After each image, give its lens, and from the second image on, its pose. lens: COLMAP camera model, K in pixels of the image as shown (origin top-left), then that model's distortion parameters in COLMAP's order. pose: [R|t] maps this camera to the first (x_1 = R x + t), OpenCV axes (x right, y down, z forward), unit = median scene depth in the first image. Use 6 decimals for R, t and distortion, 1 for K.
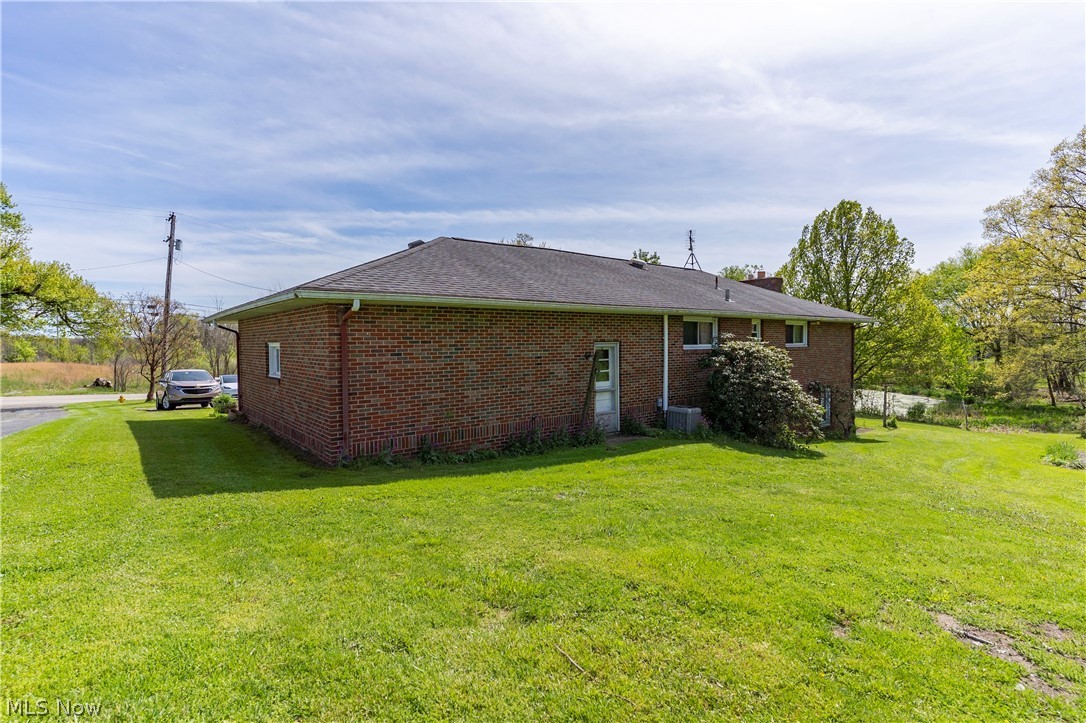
lens RADIAL K [[524.2, 0, 543.0], [0, 524.2, 361.5], [0, 0, 1]] dist [0.001978, 0.000009]
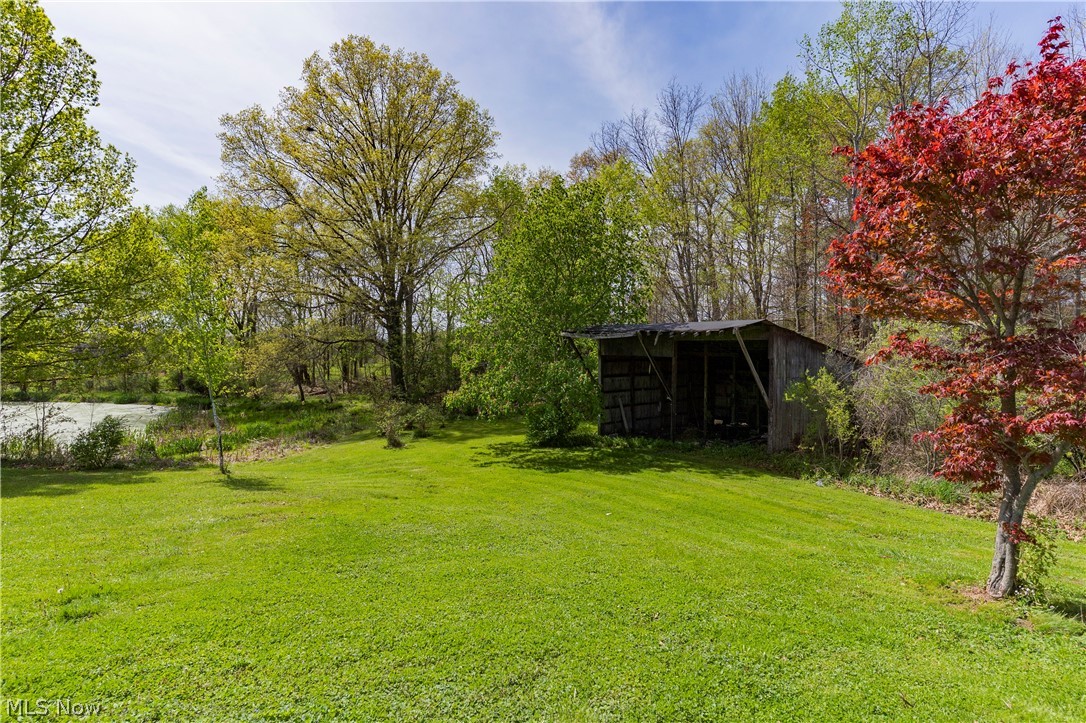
lens RADIAL K [[524.2, 0, 543.0], [0, 524.2, 361.5], [0, 0, 1]] dist [0.001978, 0.000009]
pose [[0.303995, -0.011037, 0.952610, 0.349037], [0.025755, 0.999663, 0.003363, 0.033212], [-0.952326, 0.023512, 0.304176, 0.449405]]
